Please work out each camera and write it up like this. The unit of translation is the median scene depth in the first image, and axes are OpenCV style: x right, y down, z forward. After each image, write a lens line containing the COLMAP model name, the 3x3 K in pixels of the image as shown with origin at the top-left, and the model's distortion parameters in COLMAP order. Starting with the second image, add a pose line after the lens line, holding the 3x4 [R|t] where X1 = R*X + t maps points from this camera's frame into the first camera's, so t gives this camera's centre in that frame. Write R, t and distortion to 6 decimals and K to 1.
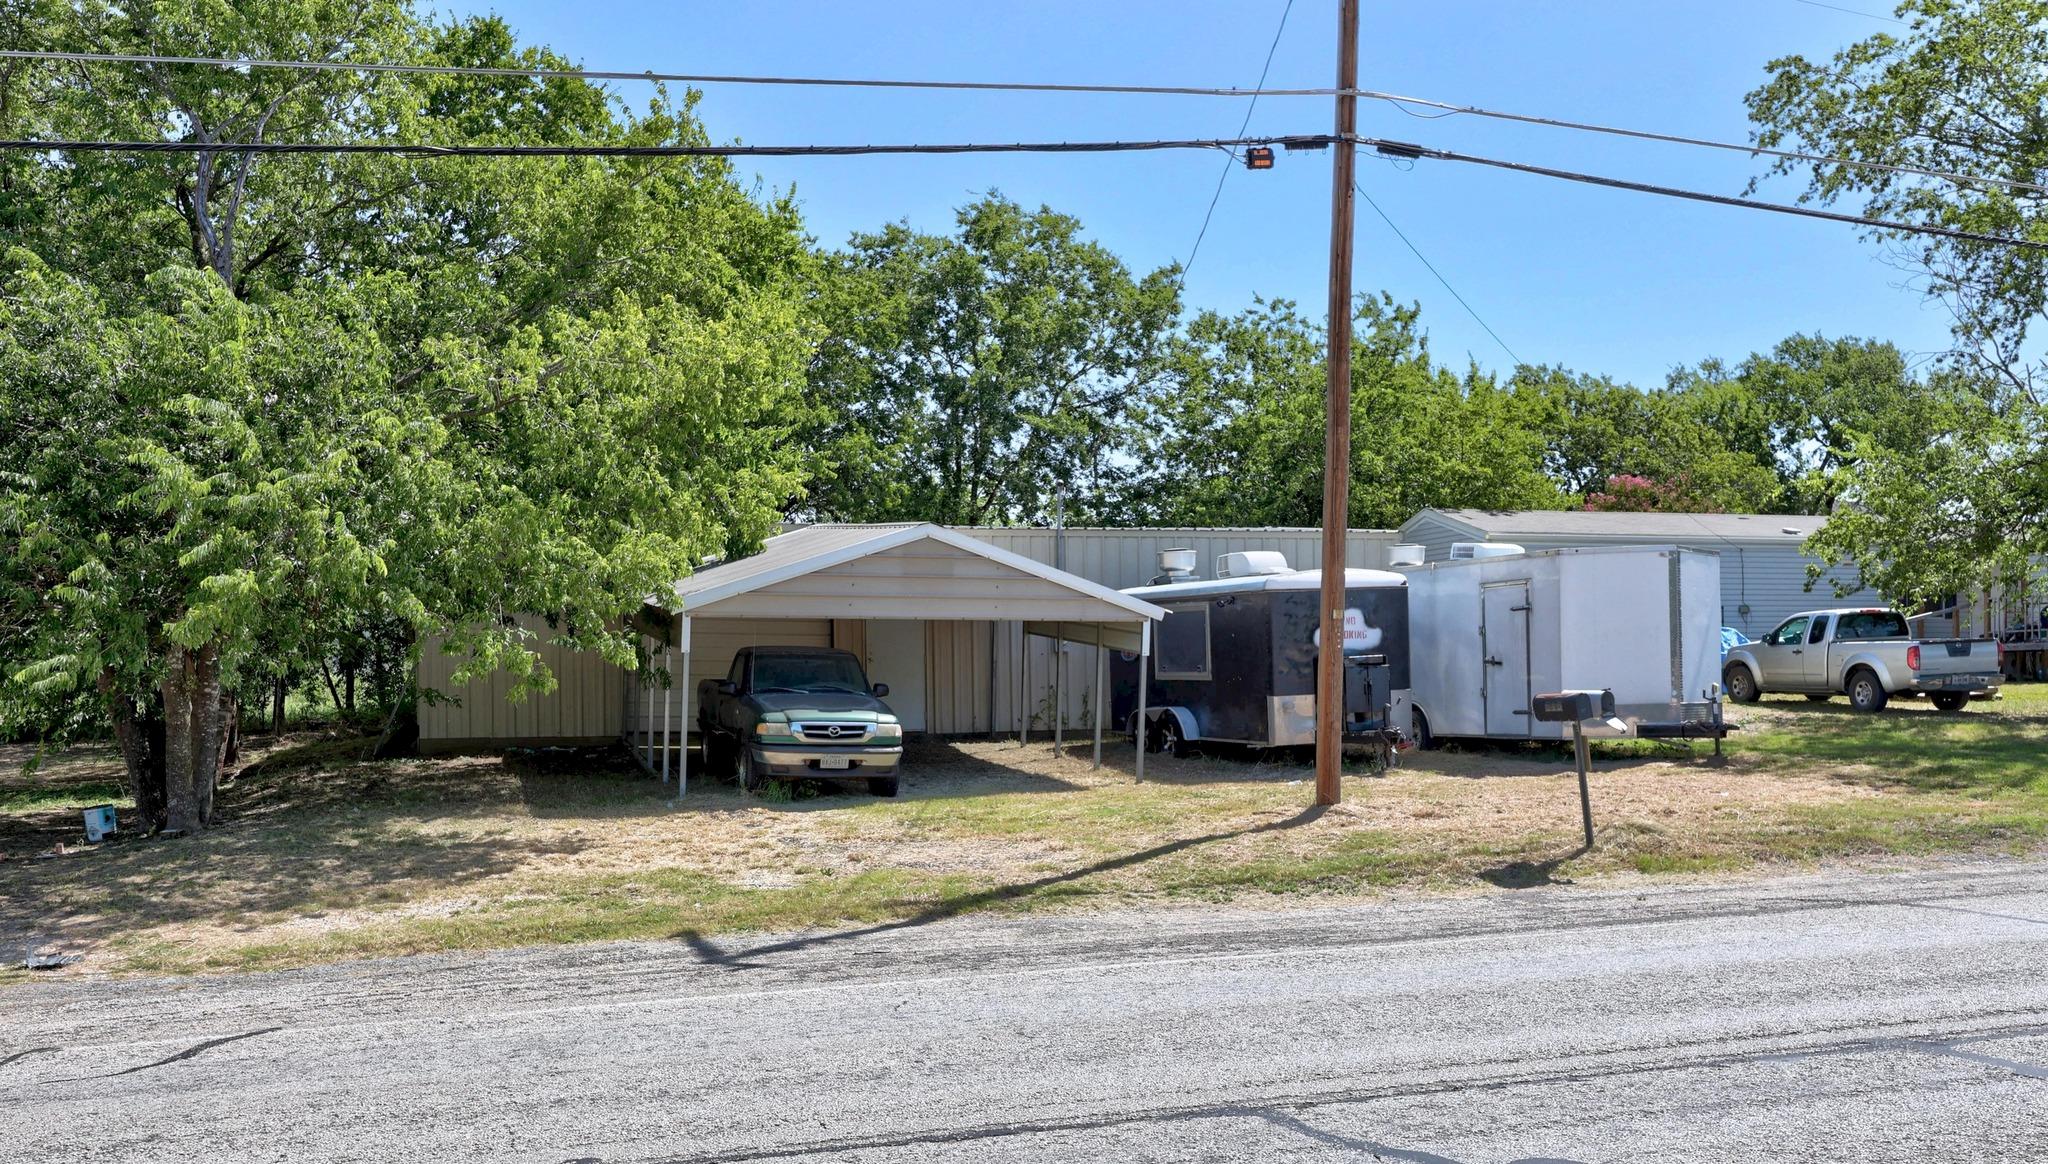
lens RADIAL K [[2048.9, 0, 1025.6], [0, 2048.9, 596.3], [0, 0, 1]] dist [0.004368, 0.000000]
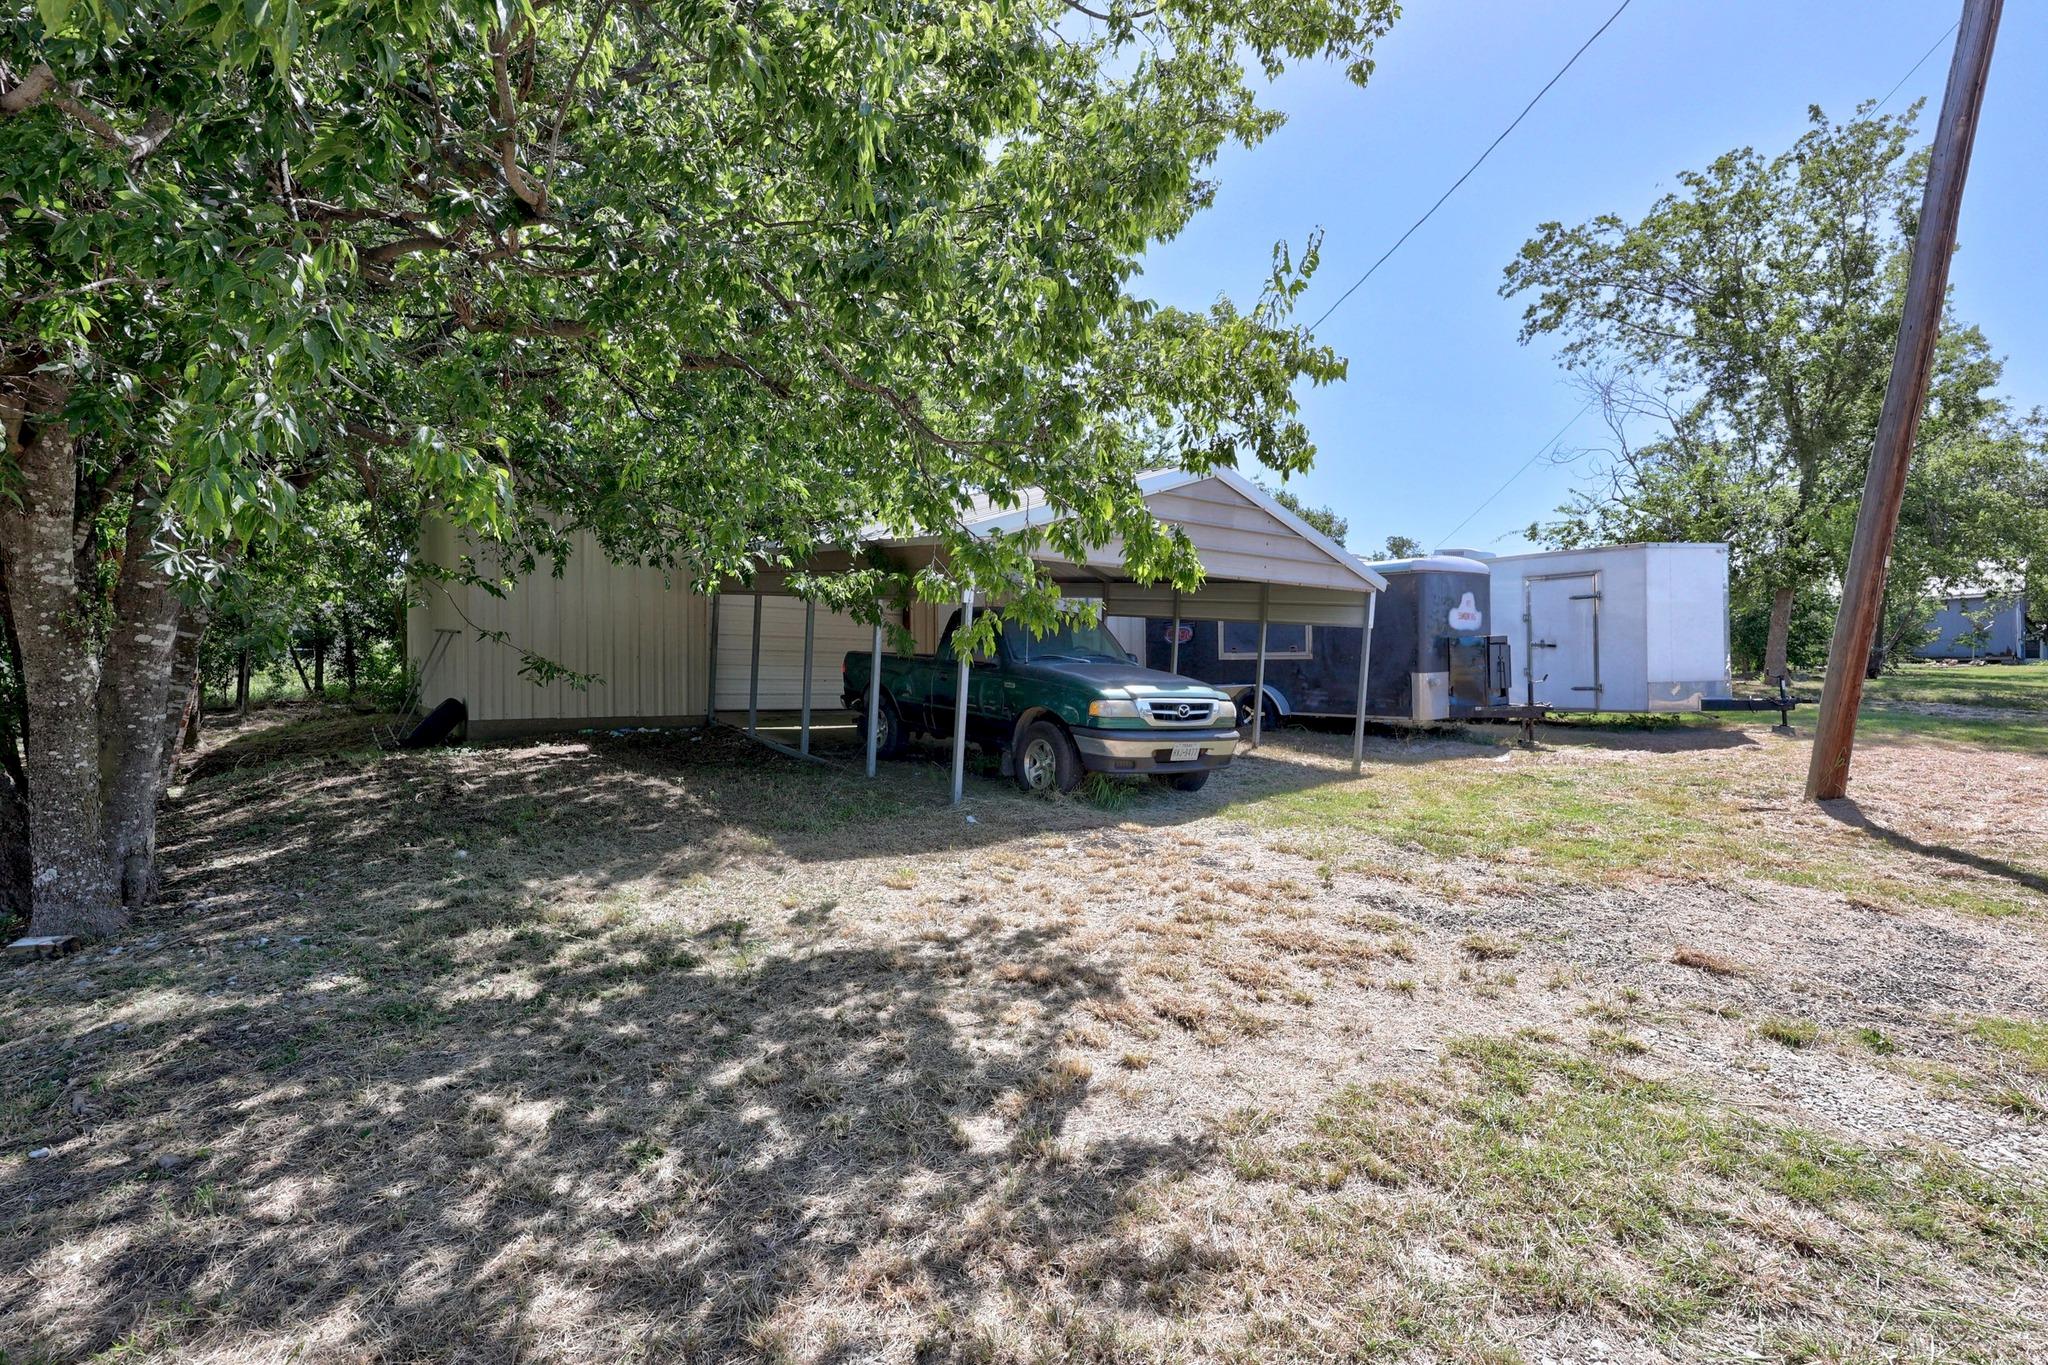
lens RADIAL K [[999.9, 0, 1029.6], [0, 999.9, 662.5], [0, 0, 1]] dist [-0.003175, -0.000077]
pose [[0.945011, 0.009468, 0.326902, -0.182523], [-0.017243, 0.999633, 0.020895, 0.028694], [-0.326584, -0.025383, 0.944827, 0.465999]]
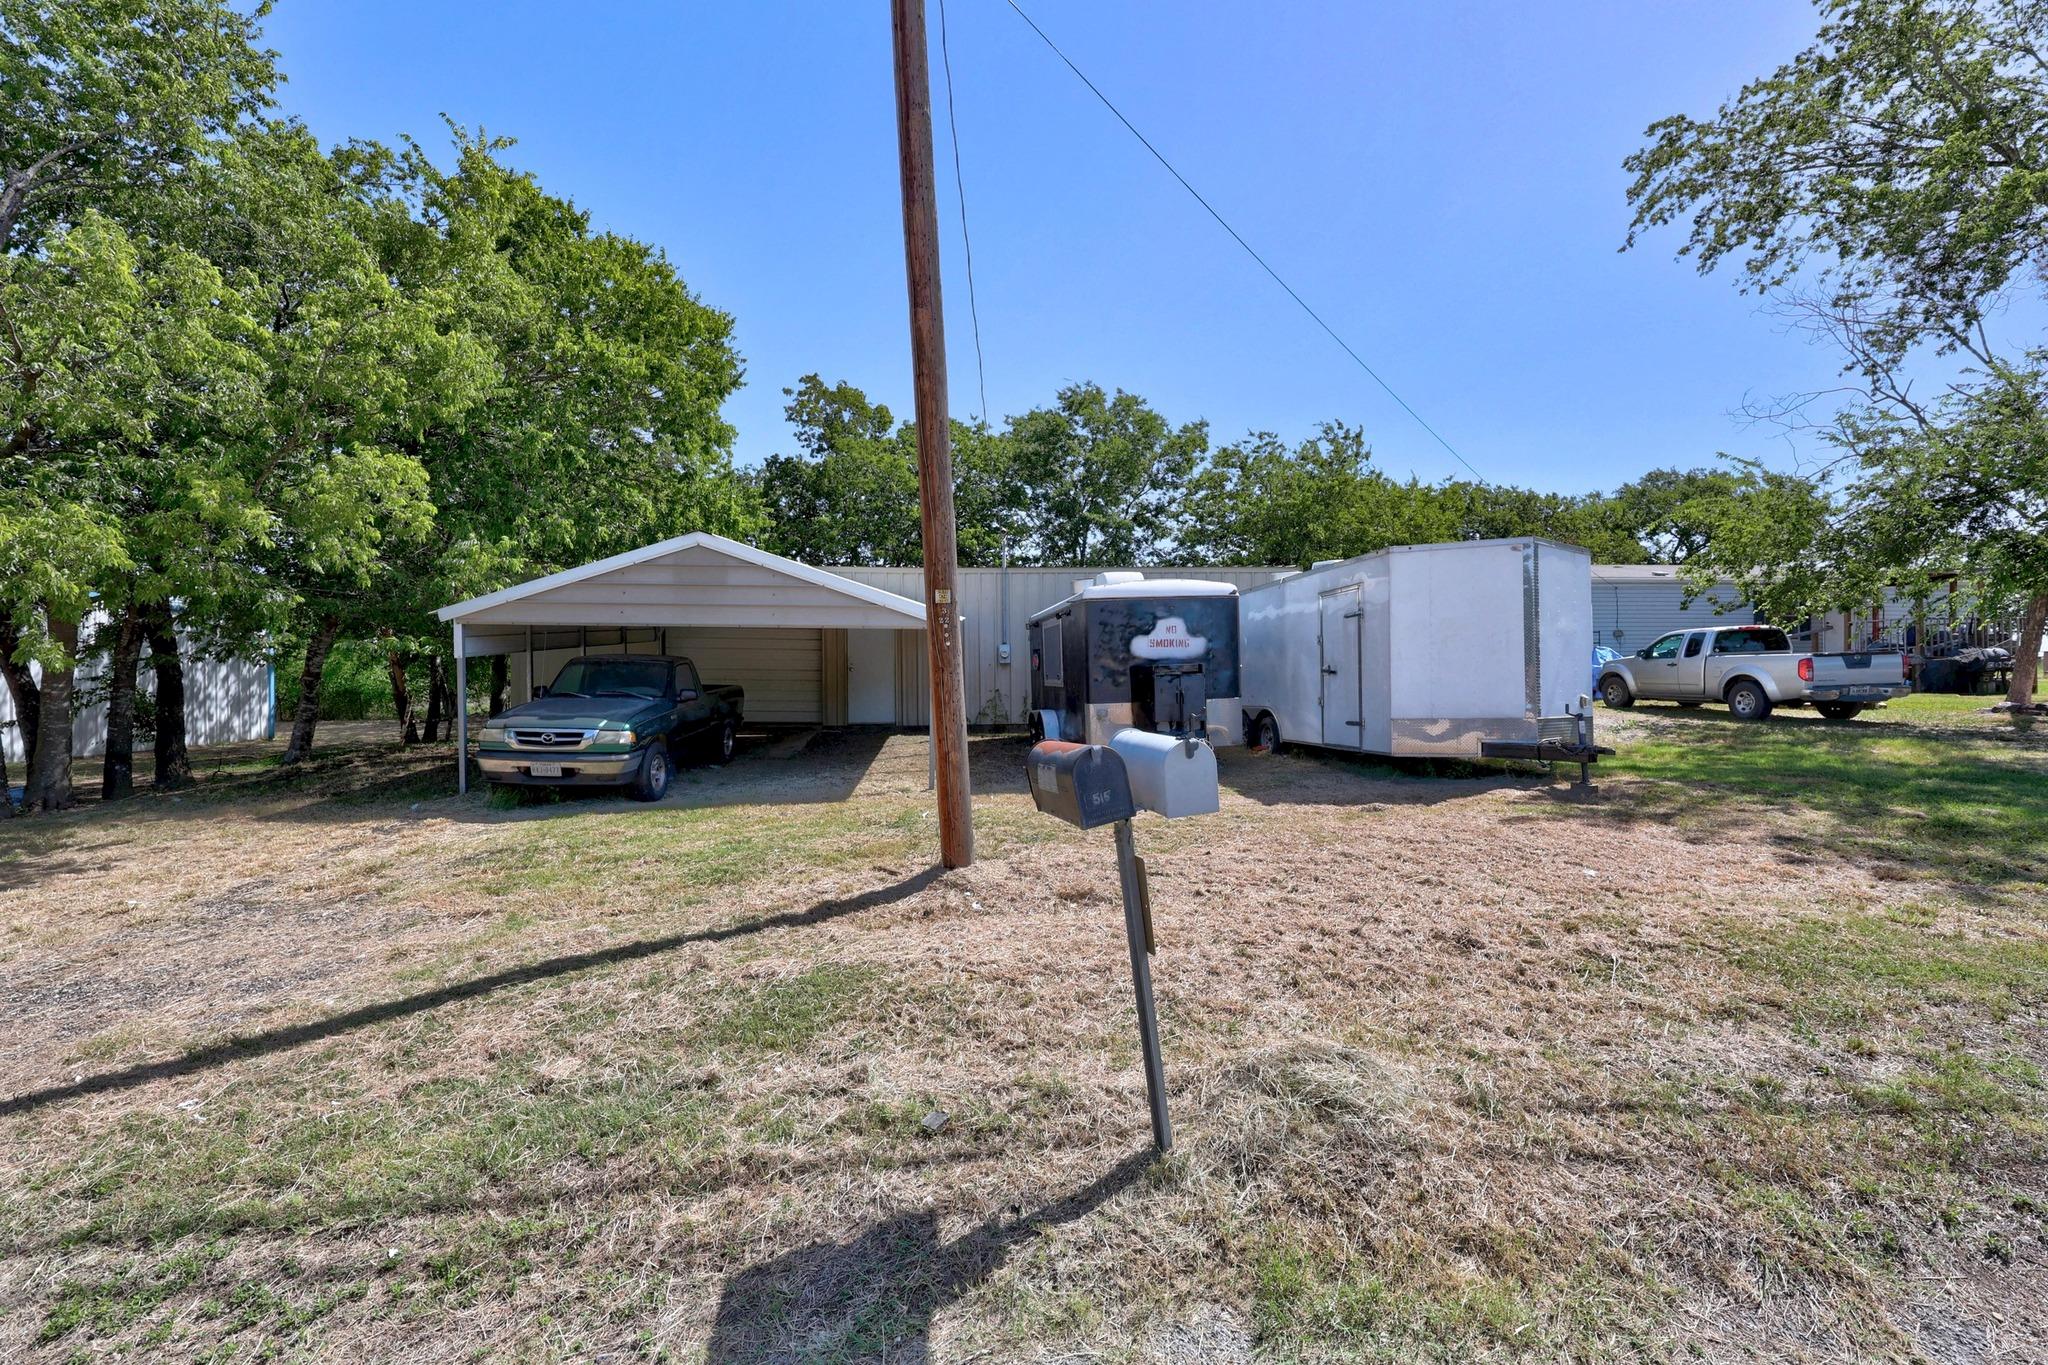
lens RADIAL K [[864.7, 0, 1014.4], [0, 864.7, 663.9], [0, 0, 1]] dist [-0.000405, -0.000327]
pose [[0.963543, 0.000428, -0.267554, 0.158836], [0.004962, 0.999798, 0.019469, 0.016250], [0.267508, -0.020087, 0.963346, 0.457739]]
